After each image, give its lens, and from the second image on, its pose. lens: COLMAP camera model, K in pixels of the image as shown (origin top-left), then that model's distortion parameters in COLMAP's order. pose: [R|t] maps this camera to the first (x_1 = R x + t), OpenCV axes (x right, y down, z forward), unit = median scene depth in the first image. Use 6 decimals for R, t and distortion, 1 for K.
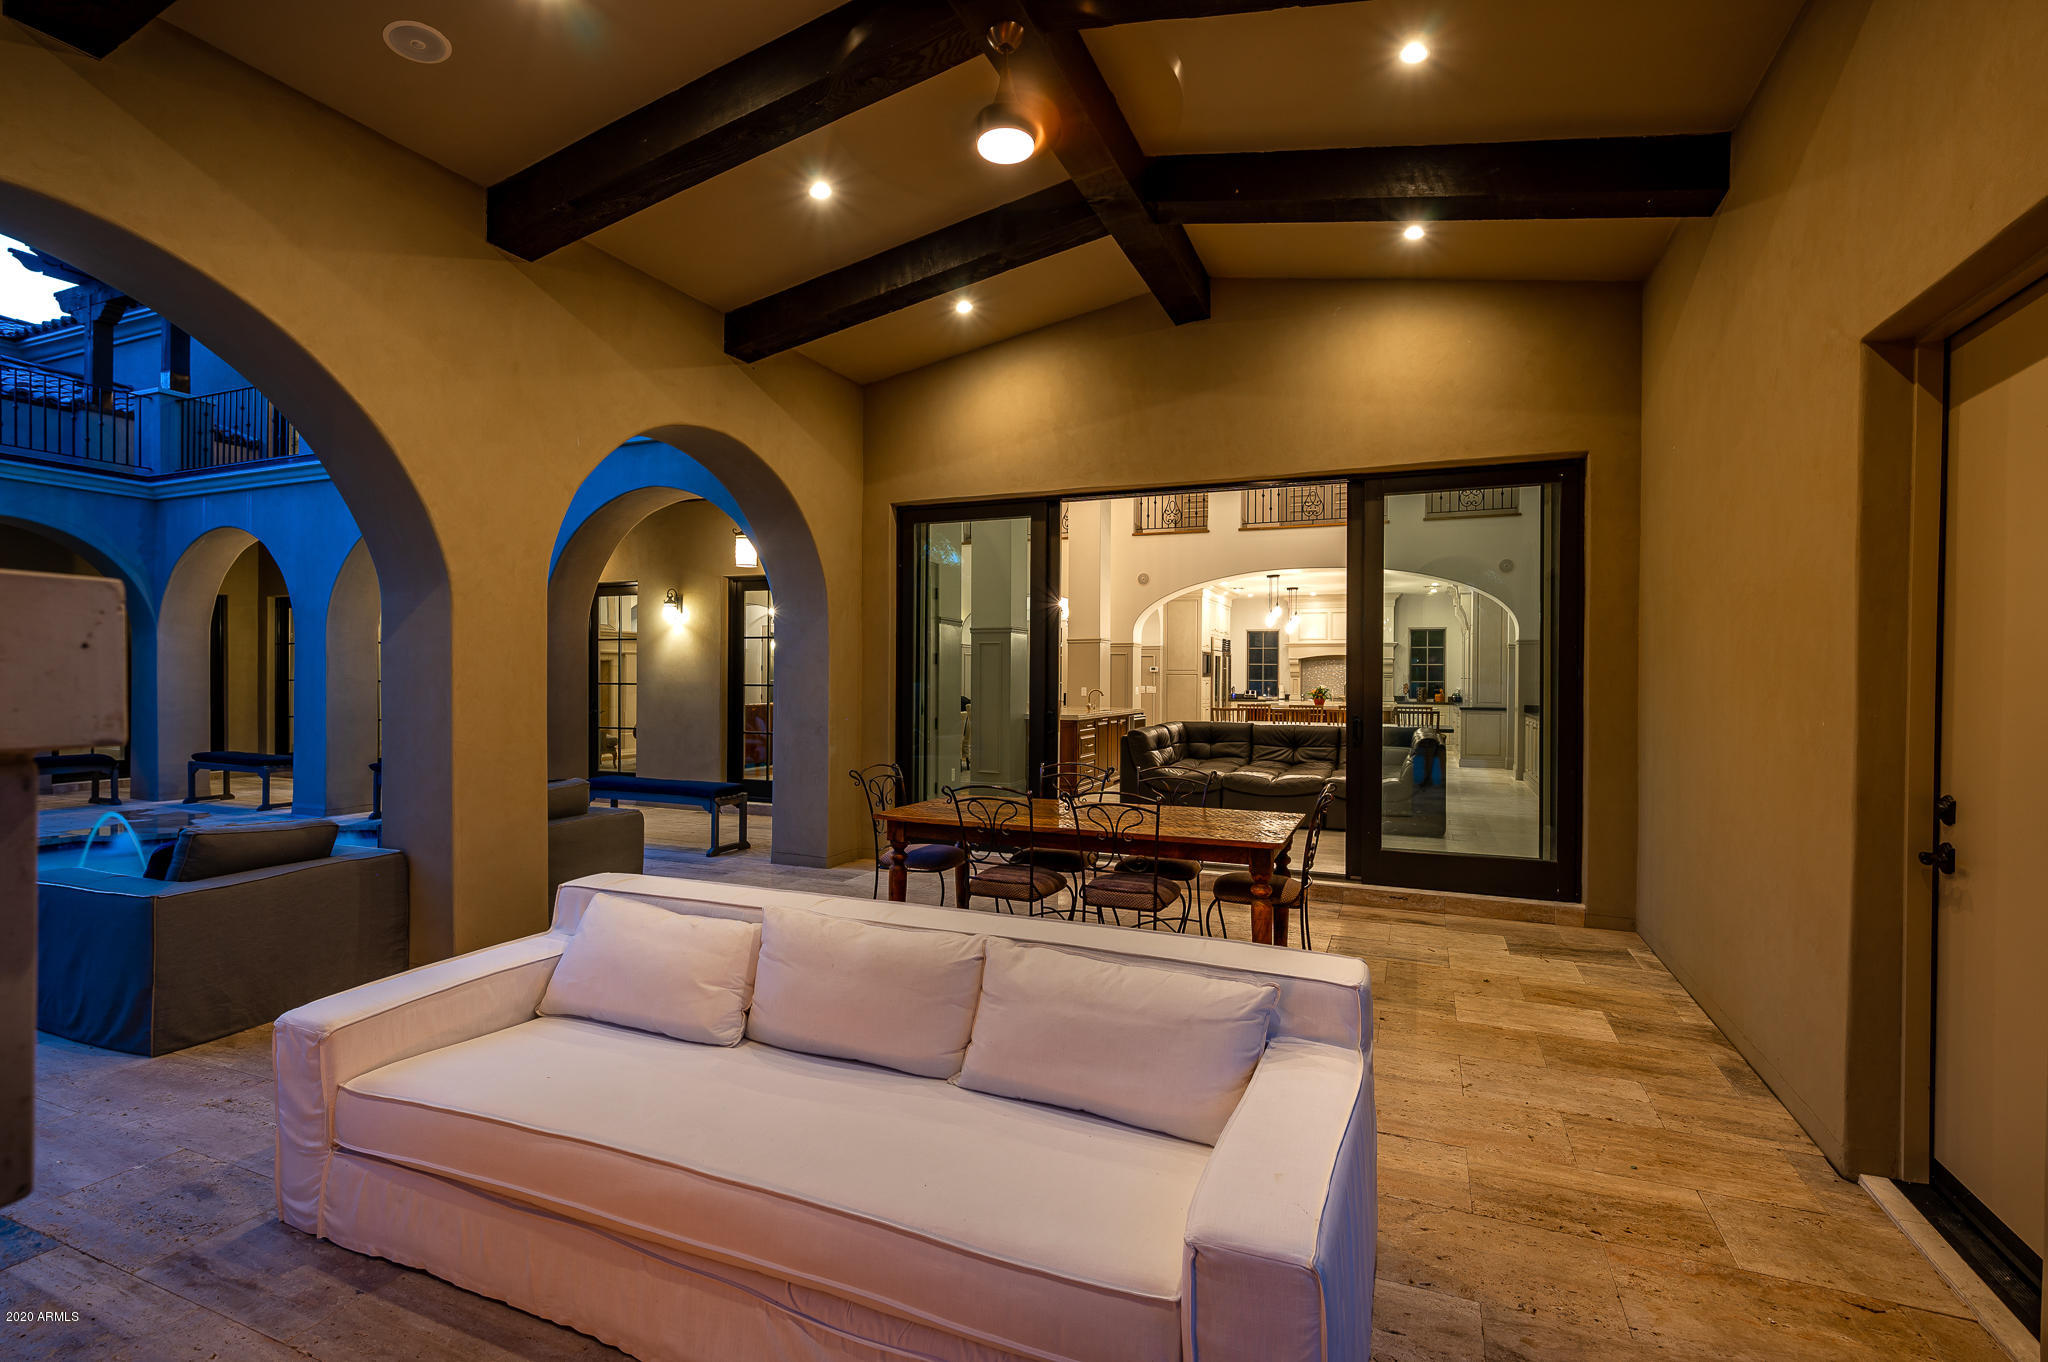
lens RADIAL K [[898.3, 0, 1018.1], [0, 898.3, 677.3], [0, 0, 1]] dist [0.000575, 0.000997]
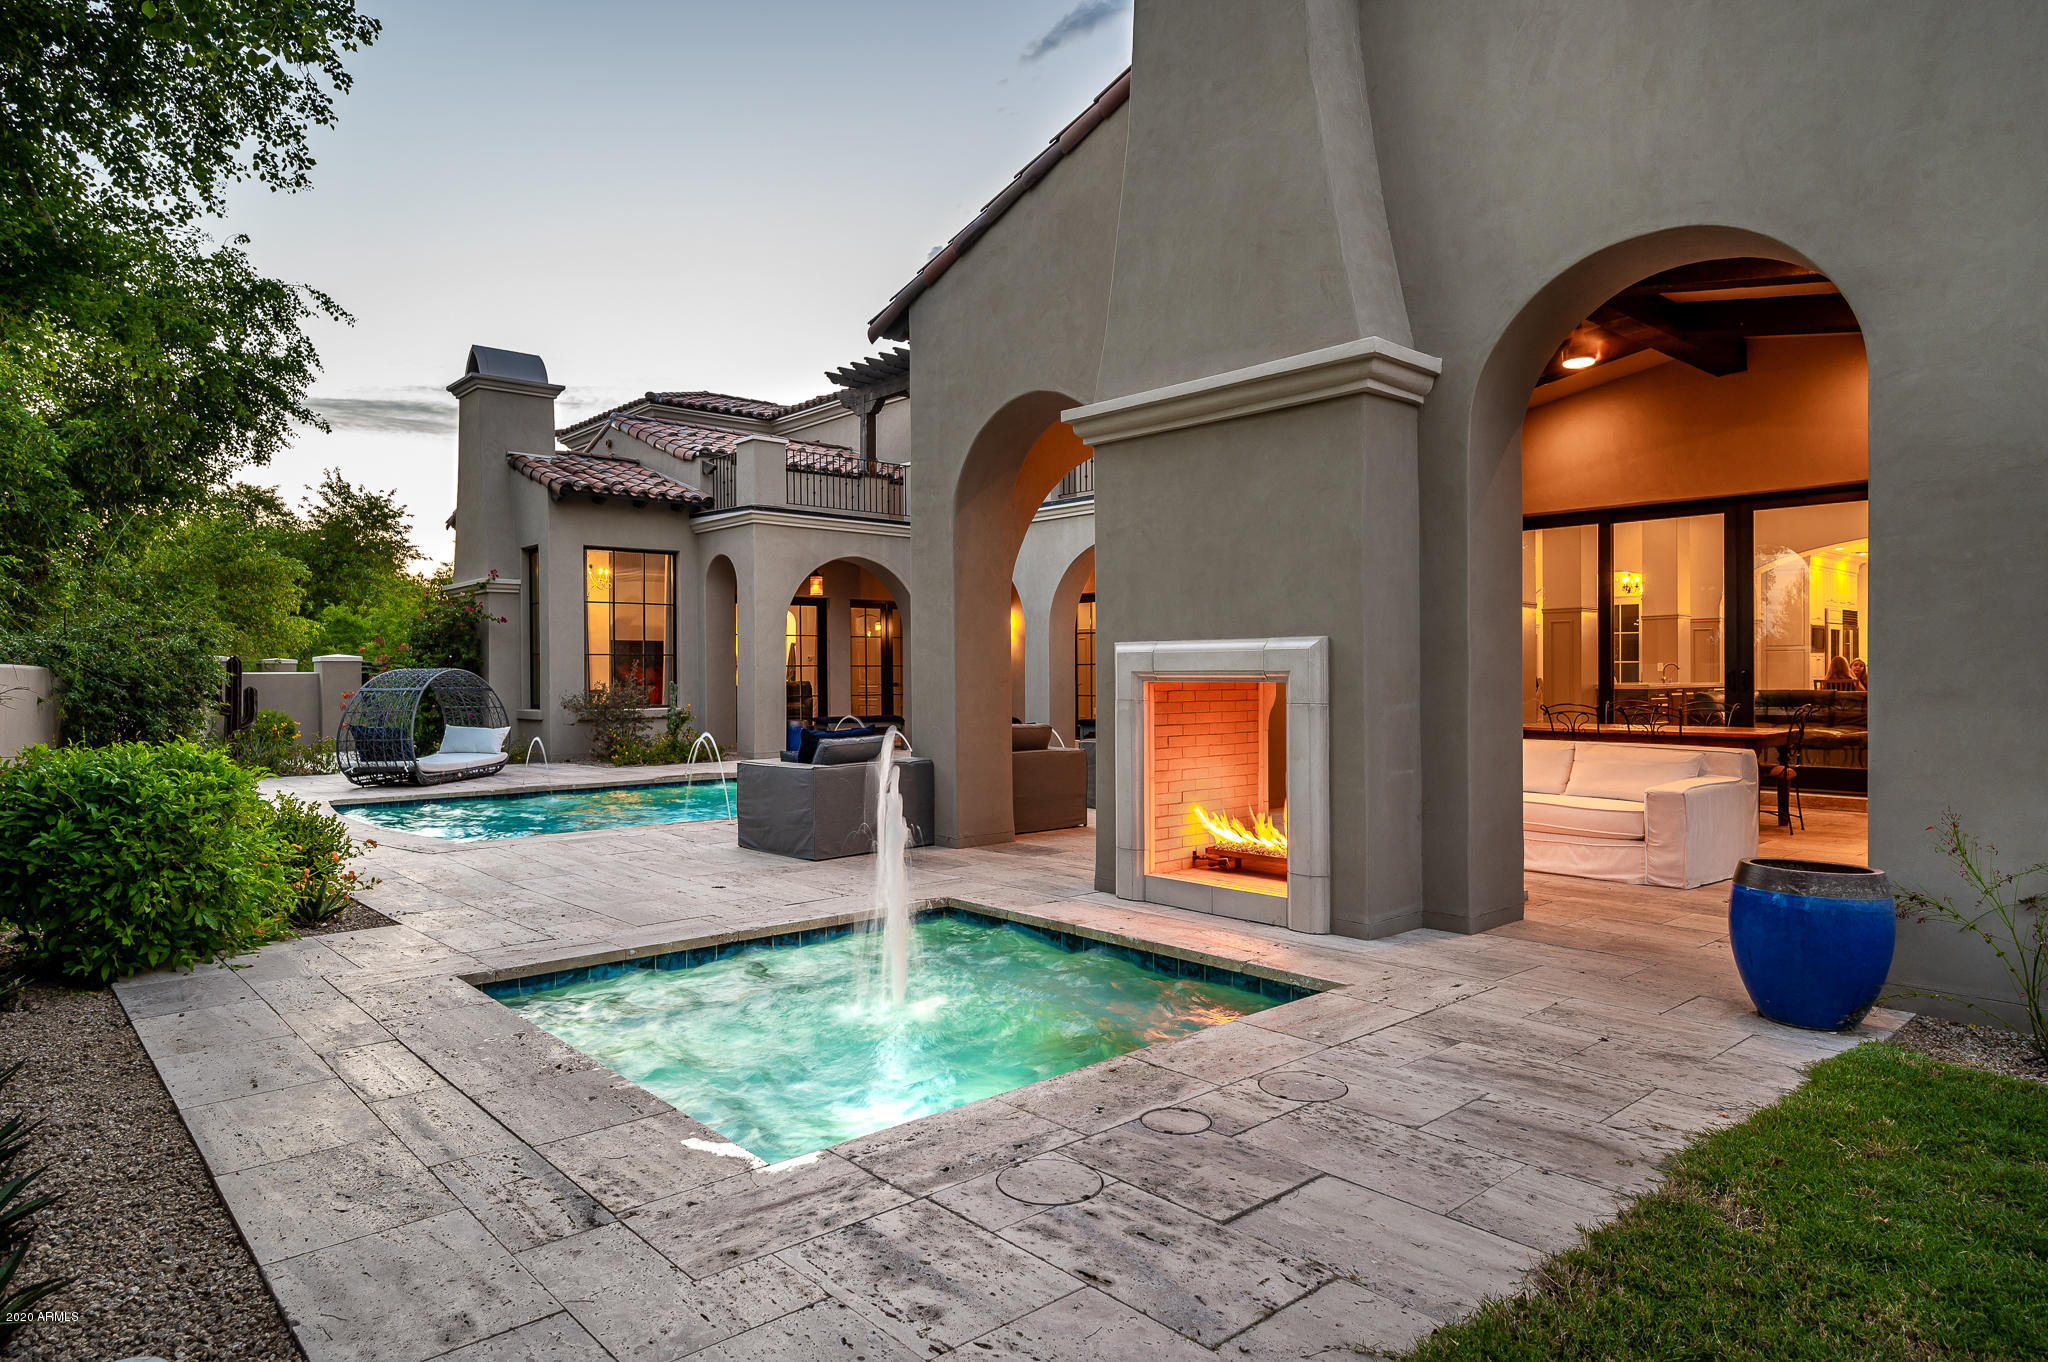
lens RADIAL K [[1168.0, 0, 1036.9], [0, 1168.0, 681.5], [0, 0, 1]] dist [0.002785, -0.000640]
pose [[0.903532, -0.007011, -0.428463, 0.002394], [0.010088, 0.999937, 0.004911, 0.022007], [0.428402, -0.008760, 0.903546, -0.587075]]
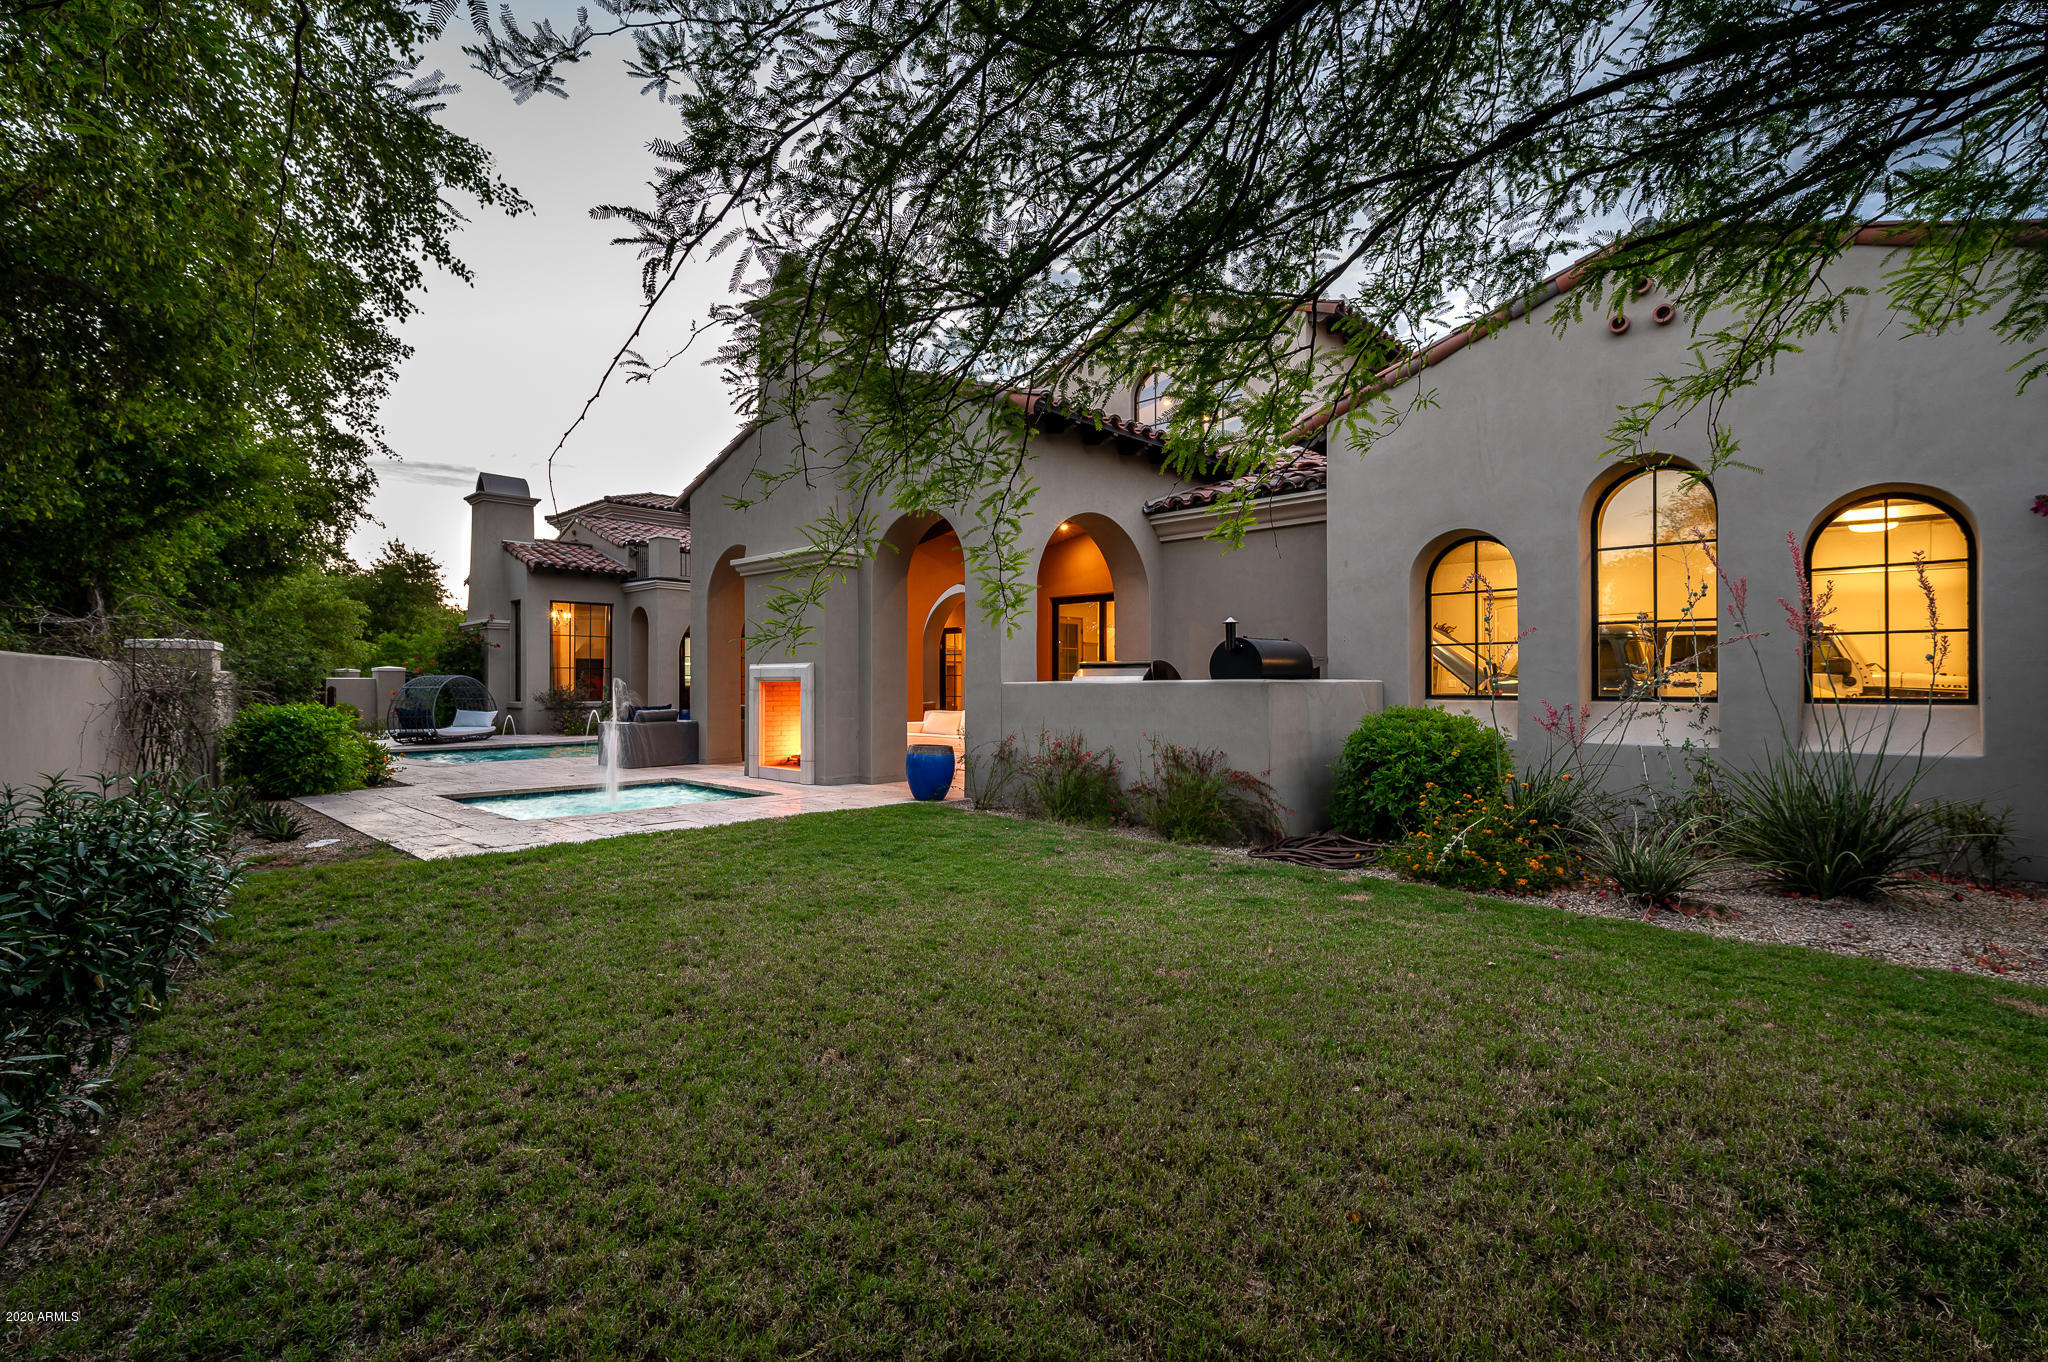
lens RADIAL K [[898.3, 0, 1034.1], [0, 898.3, 681.8], [0, 0, 1]] dist [0.000575, 0.000997]
pose [[0.935944, -0.005569, -0.352106, 0.470597], [0.004294, 0.999981, -0.004402, 0.031730], [0.352124, 0.002608, 0.935950, -0.897071]]
